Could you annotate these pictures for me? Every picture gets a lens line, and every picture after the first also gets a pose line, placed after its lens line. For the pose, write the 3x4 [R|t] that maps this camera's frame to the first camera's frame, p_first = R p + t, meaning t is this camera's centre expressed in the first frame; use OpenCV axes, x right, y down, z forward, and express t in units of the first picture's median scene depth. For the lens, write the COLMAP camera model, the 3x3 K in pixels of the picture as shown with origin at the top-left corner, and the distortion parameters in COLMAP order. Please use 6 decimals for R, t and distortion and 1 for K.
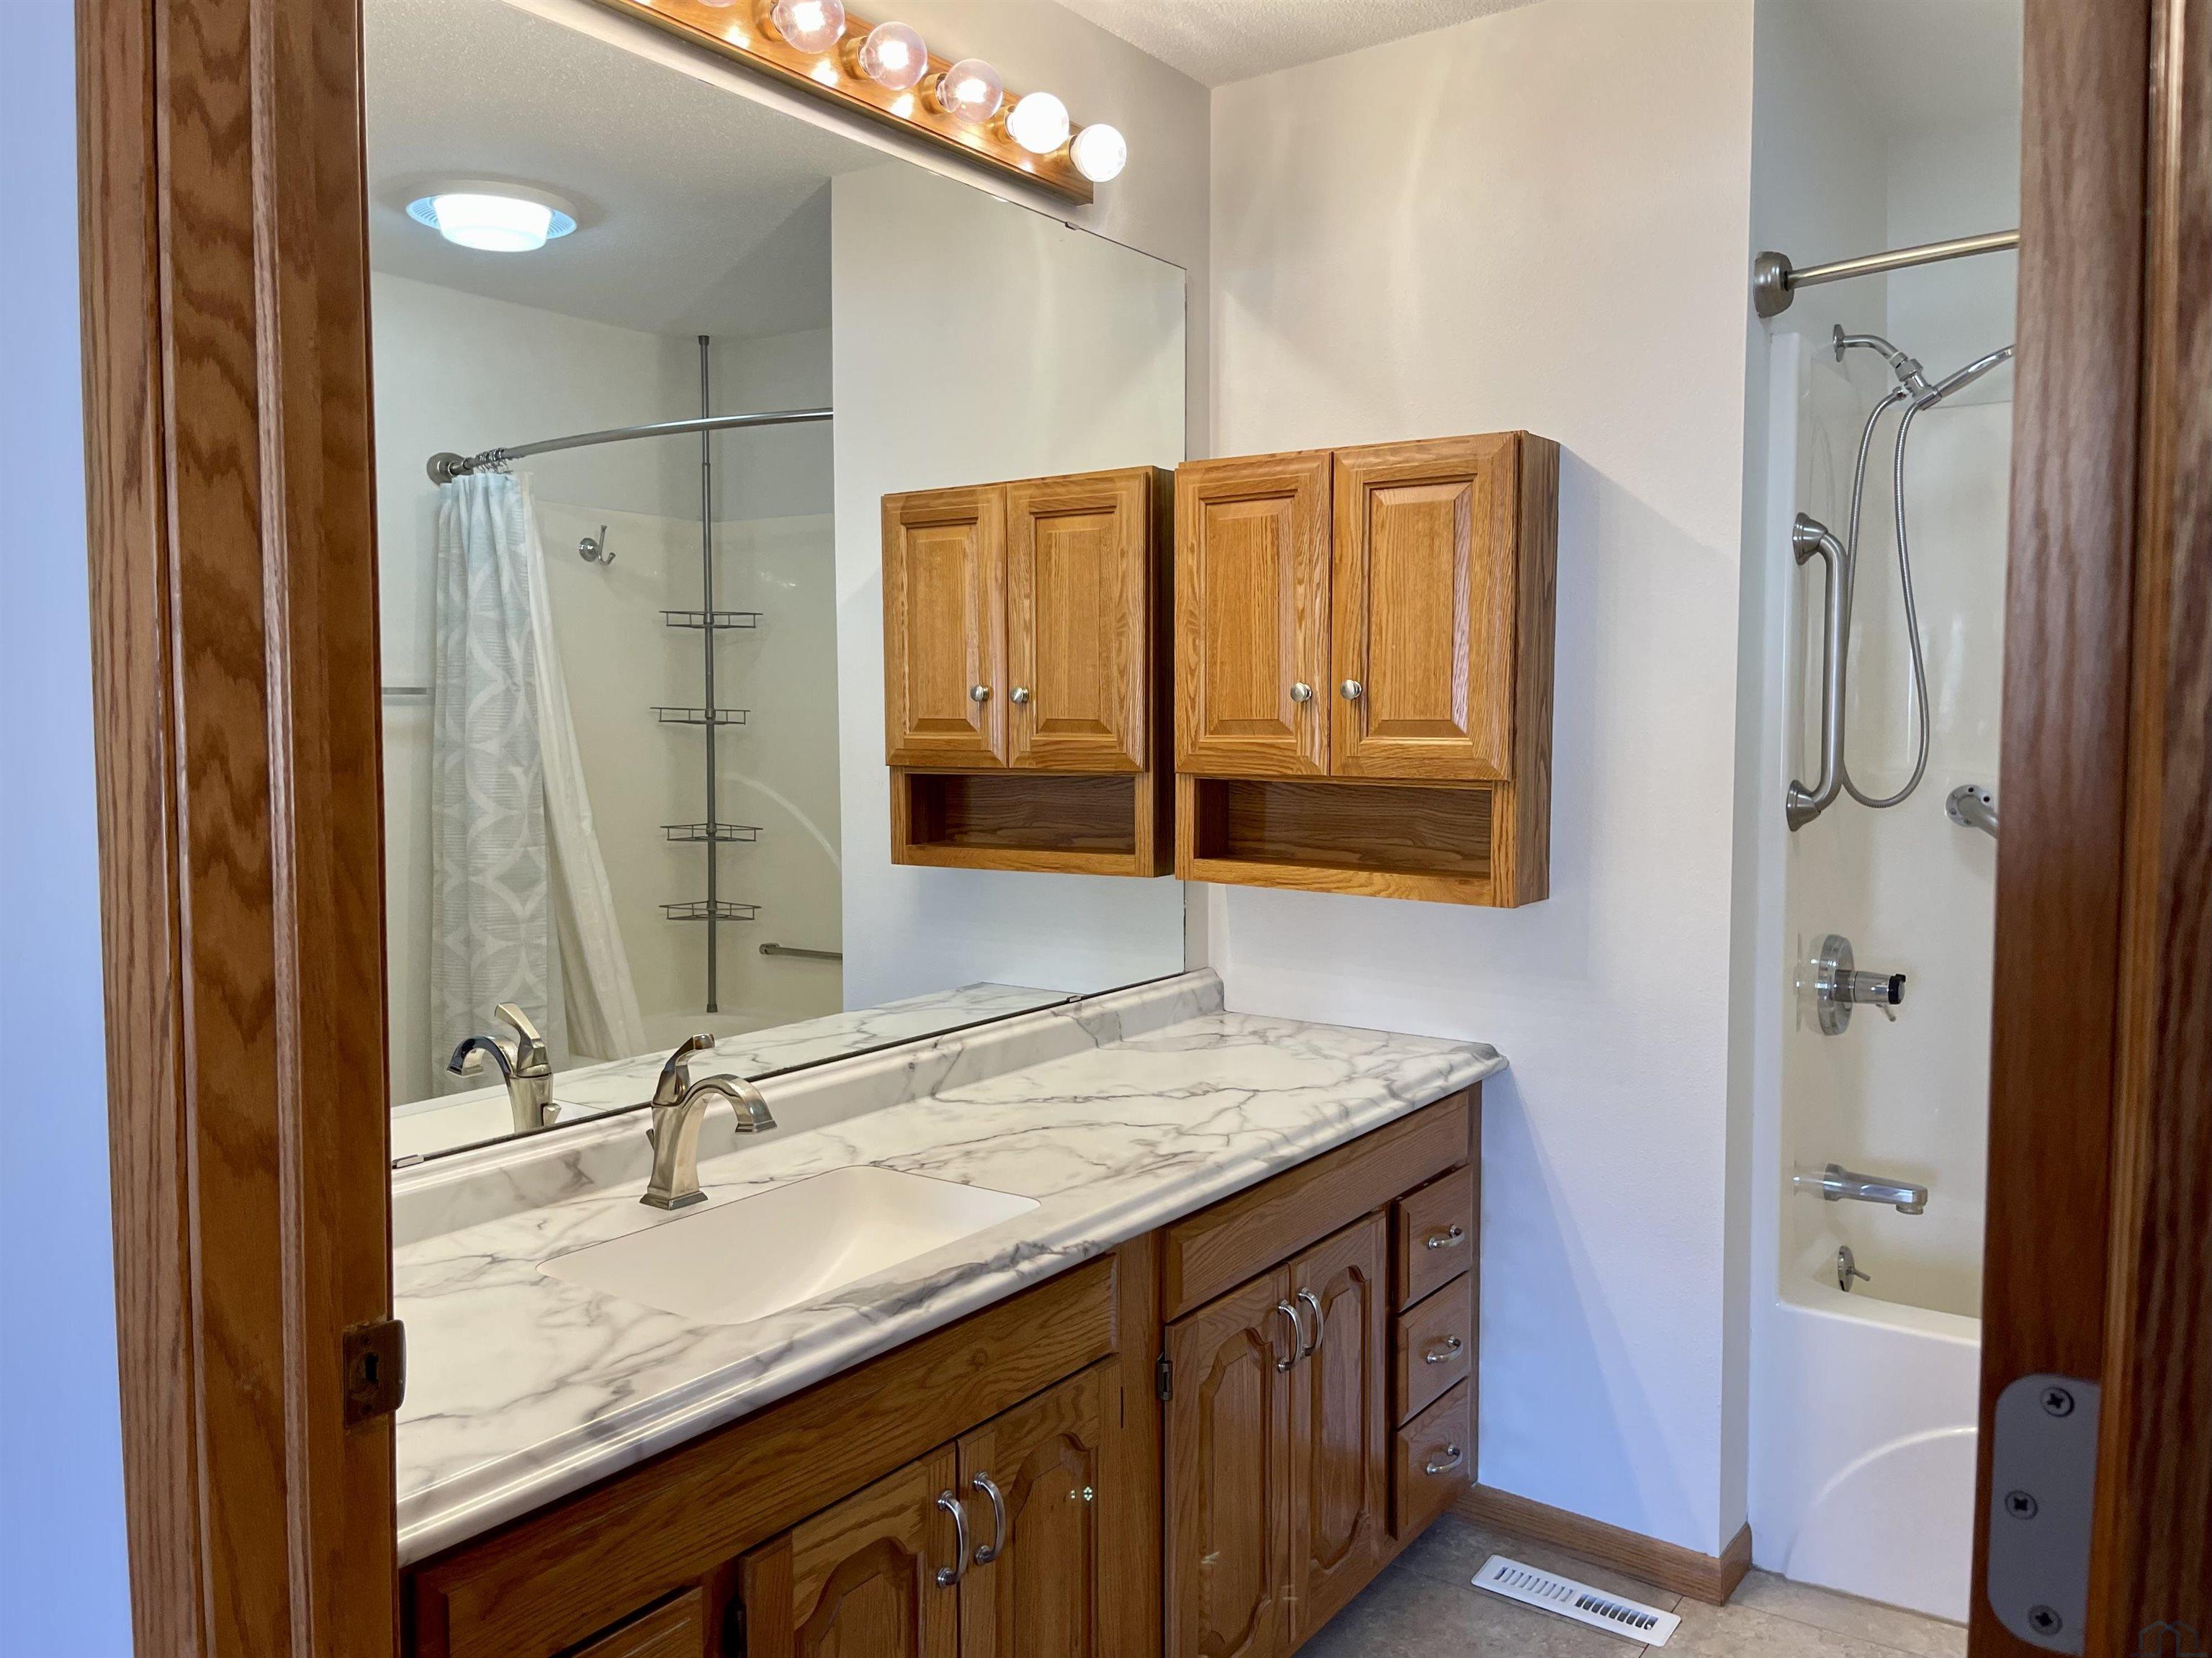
lens RADIAL K [[1674.8, 0, 1110.2], [0, 1674.8, 812.1], [0, 0, 1]] dist [0.035434, 0.000509]
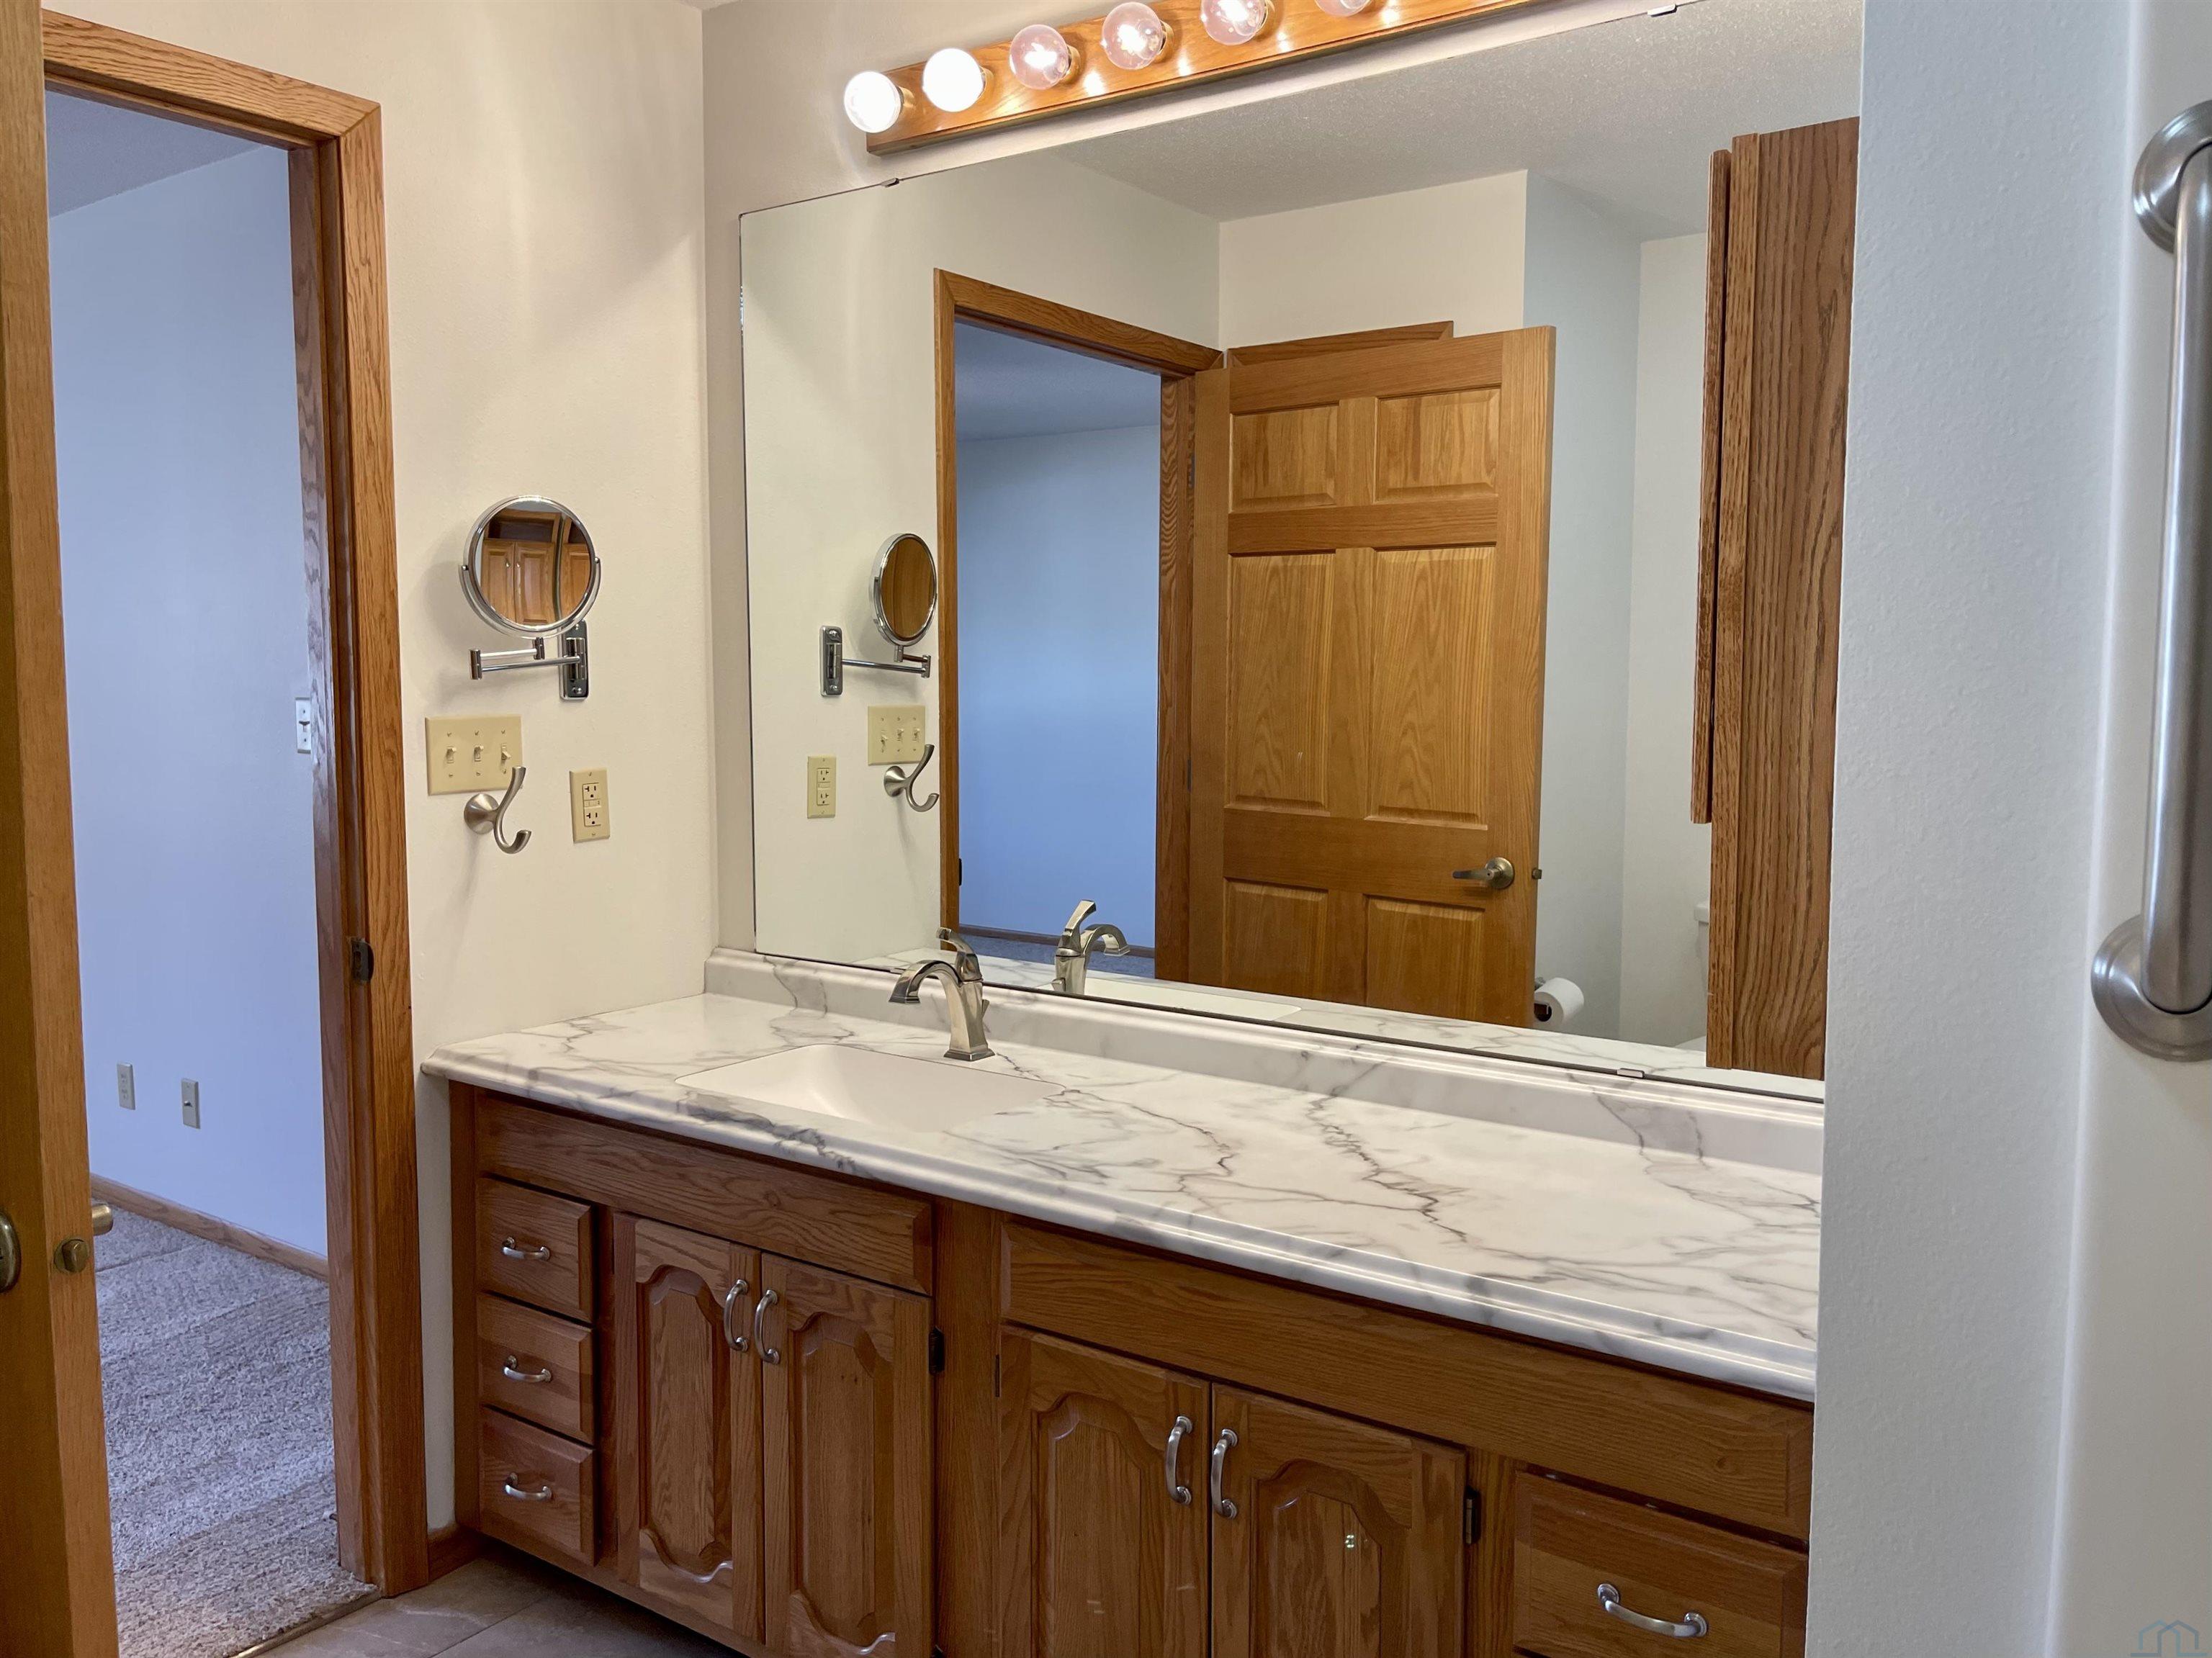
lens RADIAL K [[1674.8, 0, 1113.6], [0, 1674.8, 830.5], [0, 0, 1]] dist [0.035434, 0.000509]
pose [[0.028677, 0.100499, -0.994524, 0.969063], [-0.071239, 0.992609, 0.098251, -0.072299], [0.997047, 0.068032, 0.035625, 1.014457]]
